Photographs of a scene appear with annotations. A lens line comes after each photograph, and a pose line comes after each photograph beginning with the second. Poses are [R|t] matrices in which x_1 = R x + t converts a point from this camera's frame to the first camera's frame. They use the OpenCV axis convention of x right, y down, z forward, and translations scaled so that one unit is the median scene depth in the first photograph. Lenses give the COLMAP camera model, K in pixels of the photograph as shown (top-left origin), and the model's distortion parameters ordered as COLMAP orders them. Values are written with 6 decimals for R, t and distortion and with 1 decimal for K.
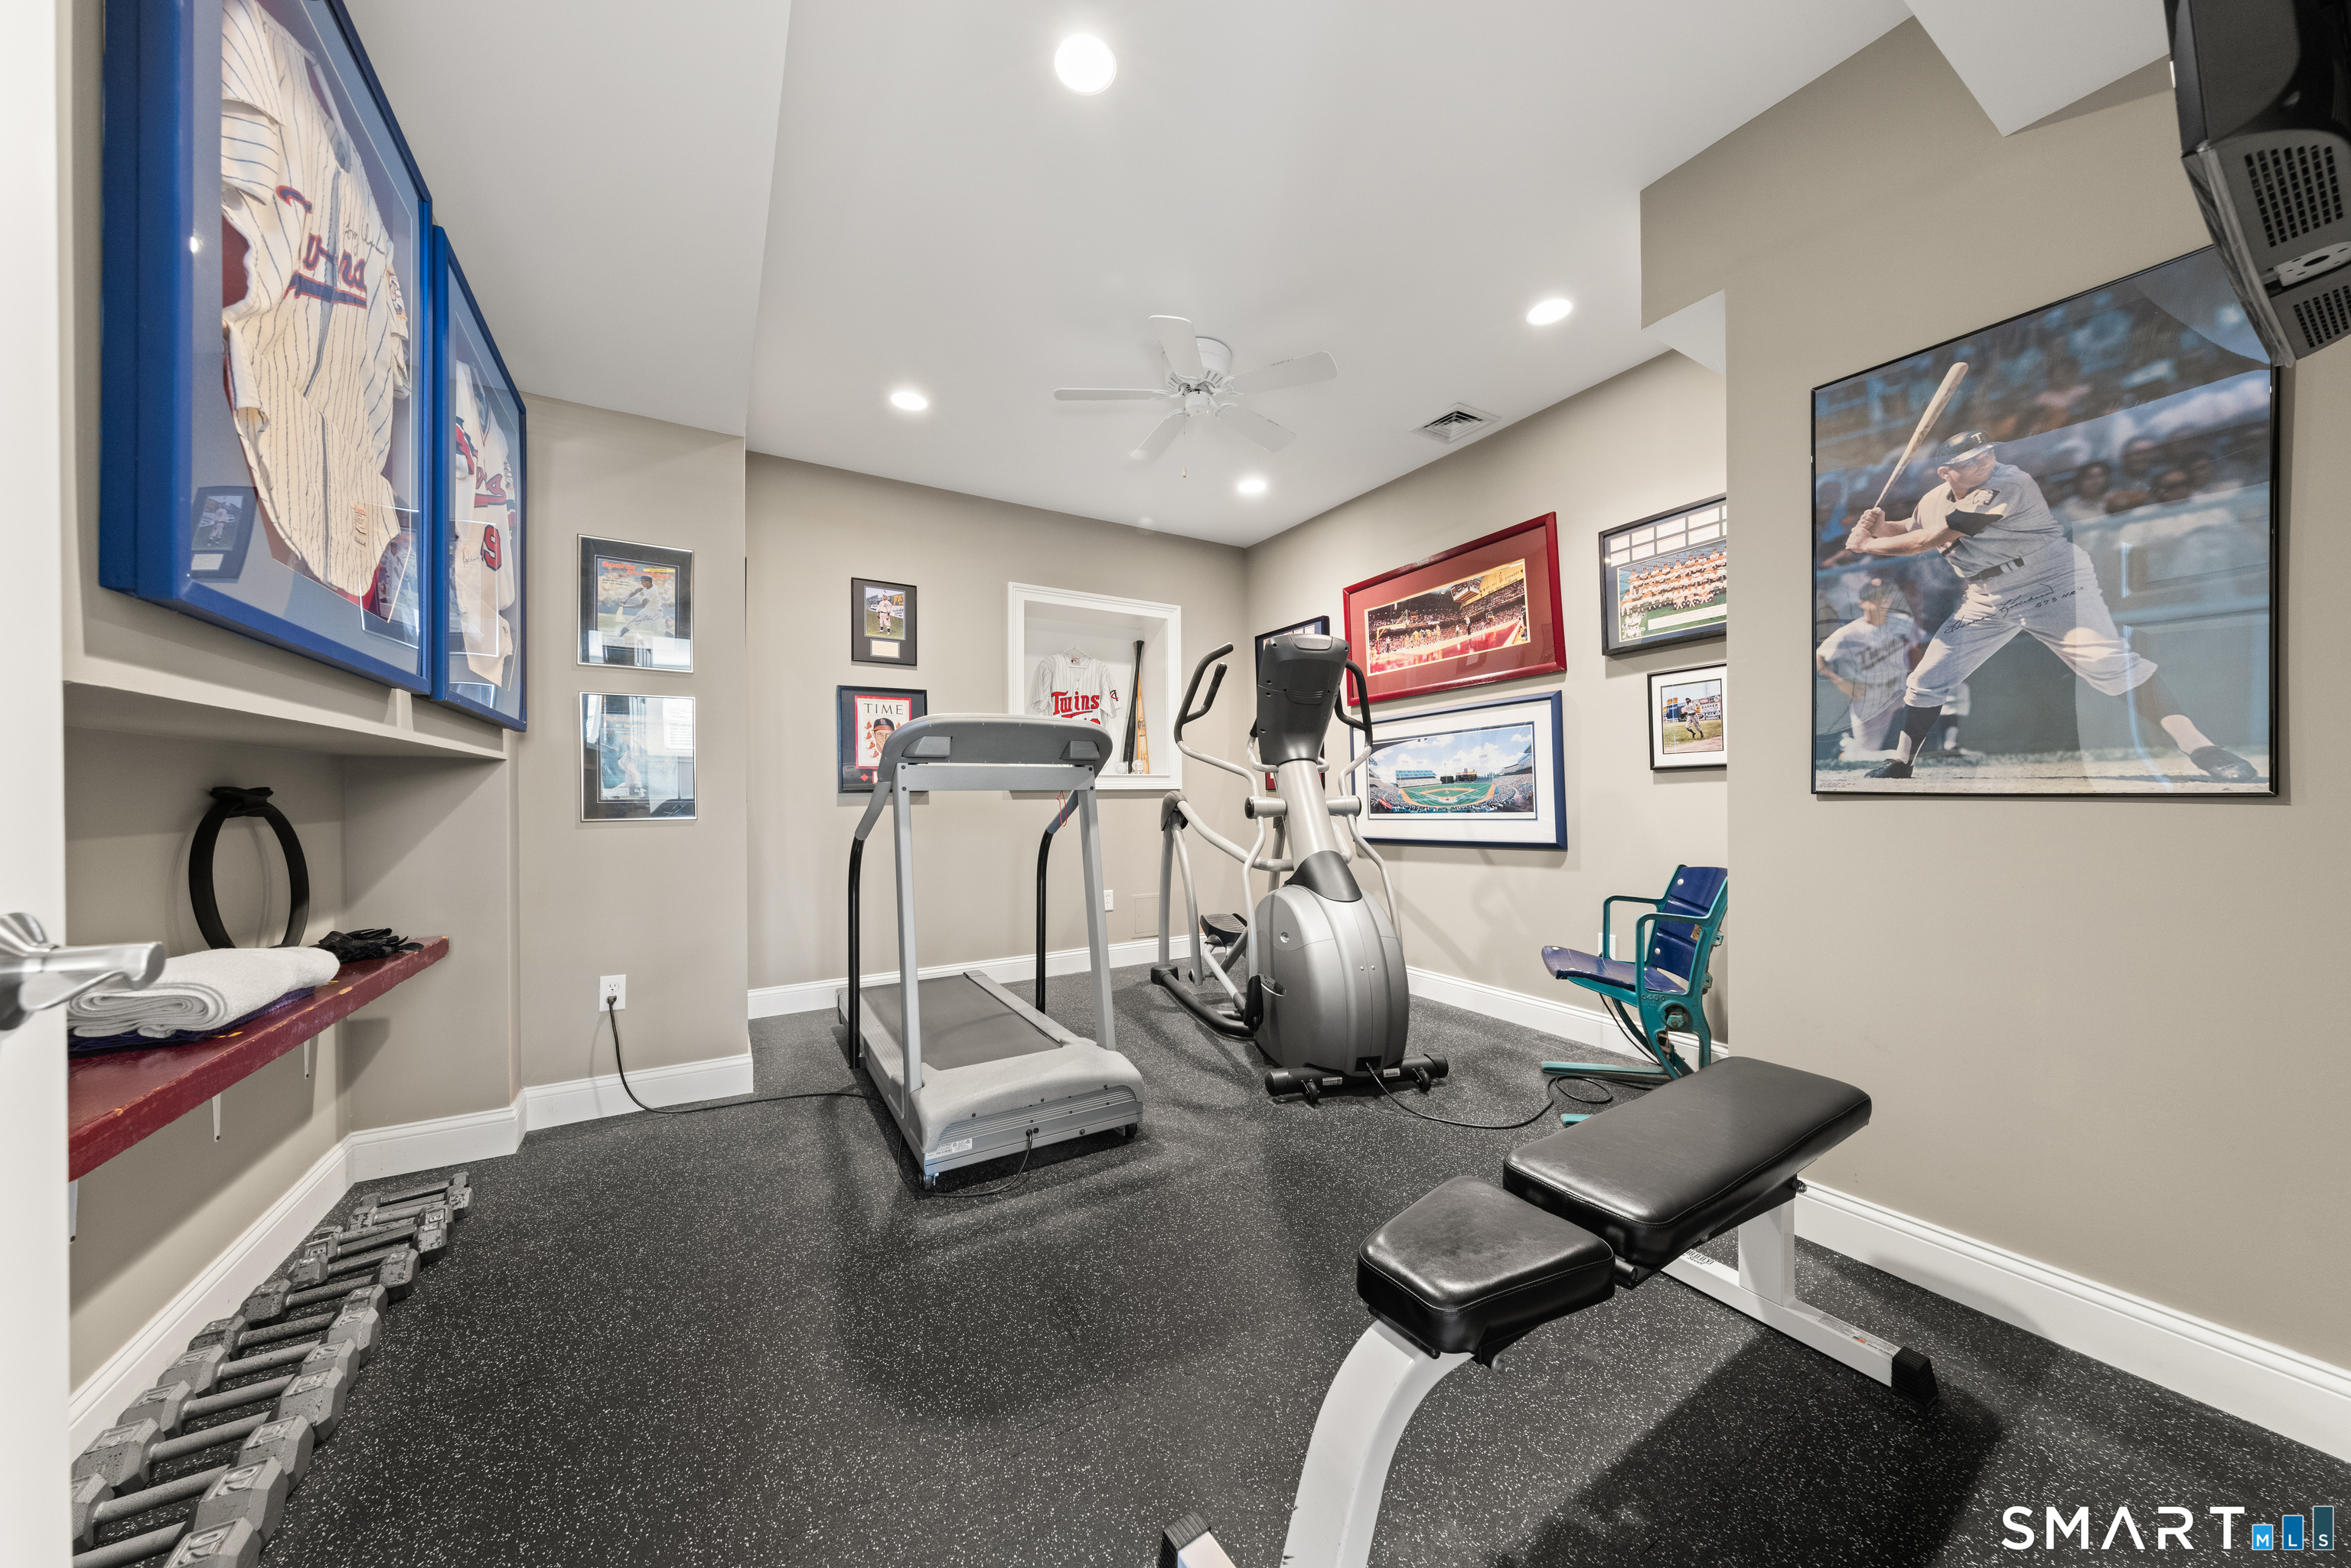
lens RADIAL K [[776.4, 0, 1174.6], [0, 776.4, 790.9], [0, 0, 1]] dist [0.001317, 0.000031]
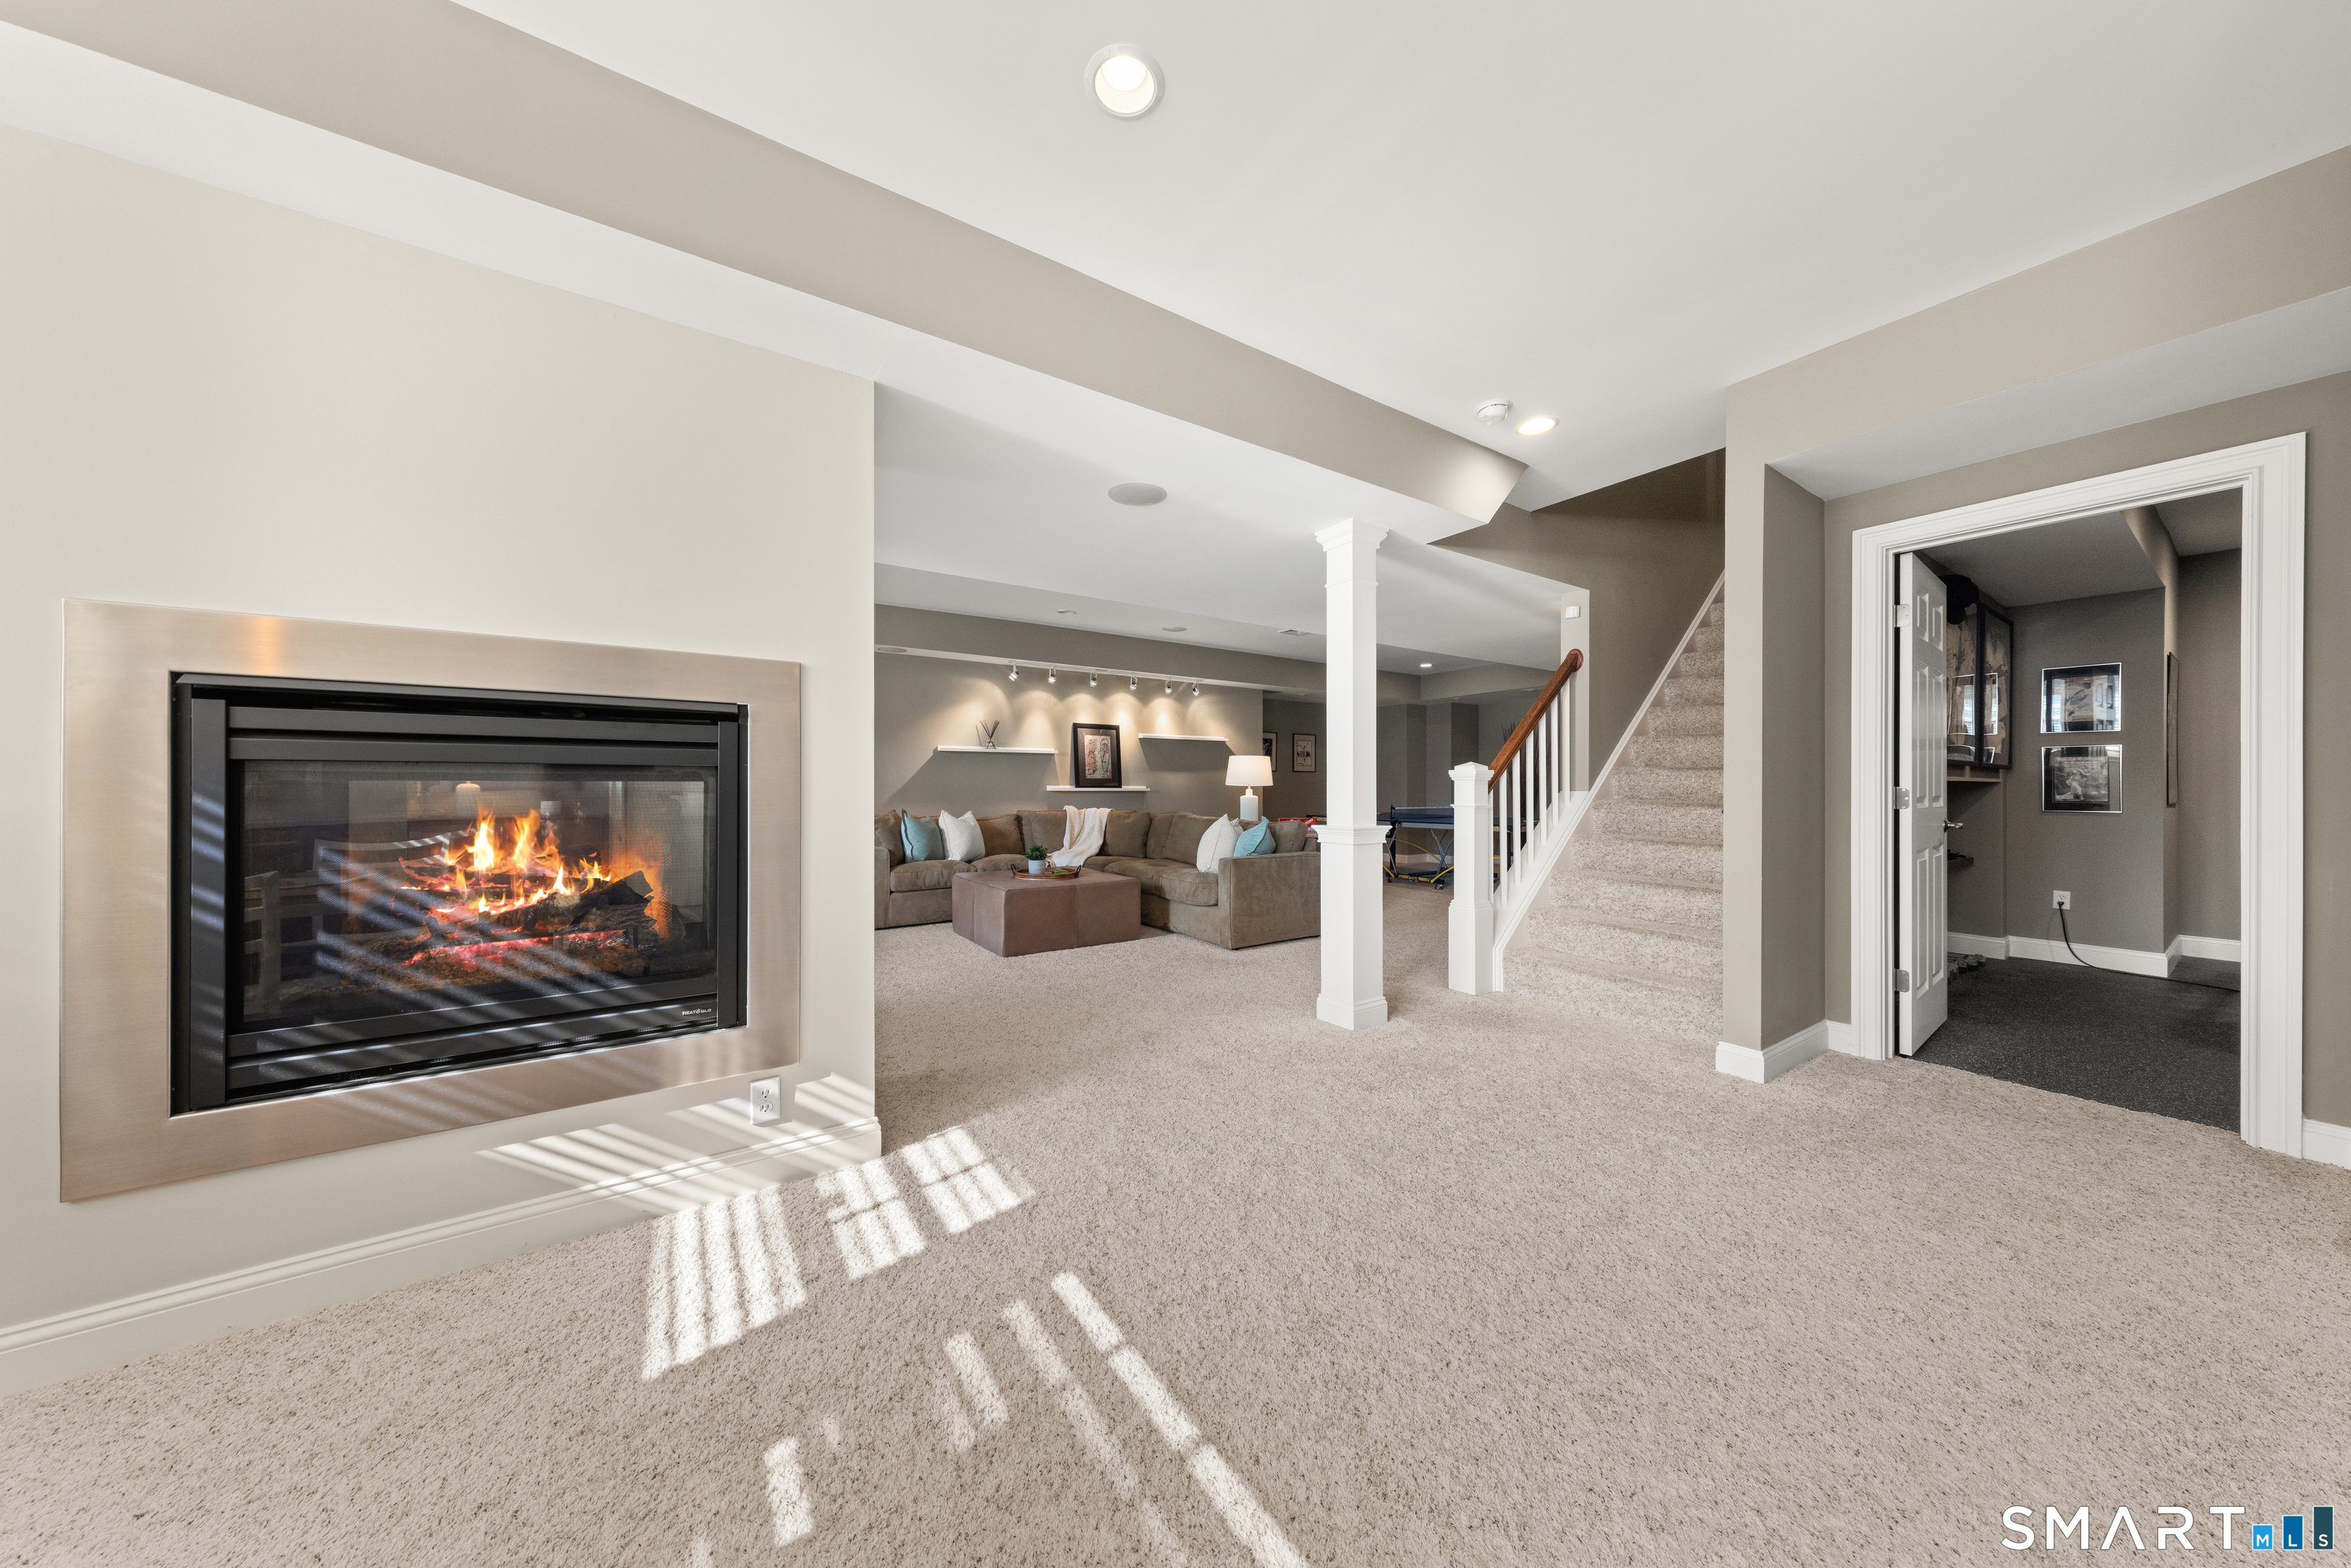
lens RADIAL K [[744.0, 0, 1170.6], [0, 744.0, 783.7], [0, 0, 1]] dist [0.002410, 0.000070]
pose [[0.035661, 0.009968, -0.999314, 1.073022], [0.002609, 0.999946, 0.010067, -0.057416], [0.999361, -0.002967, 0.035633, -1.308589]]
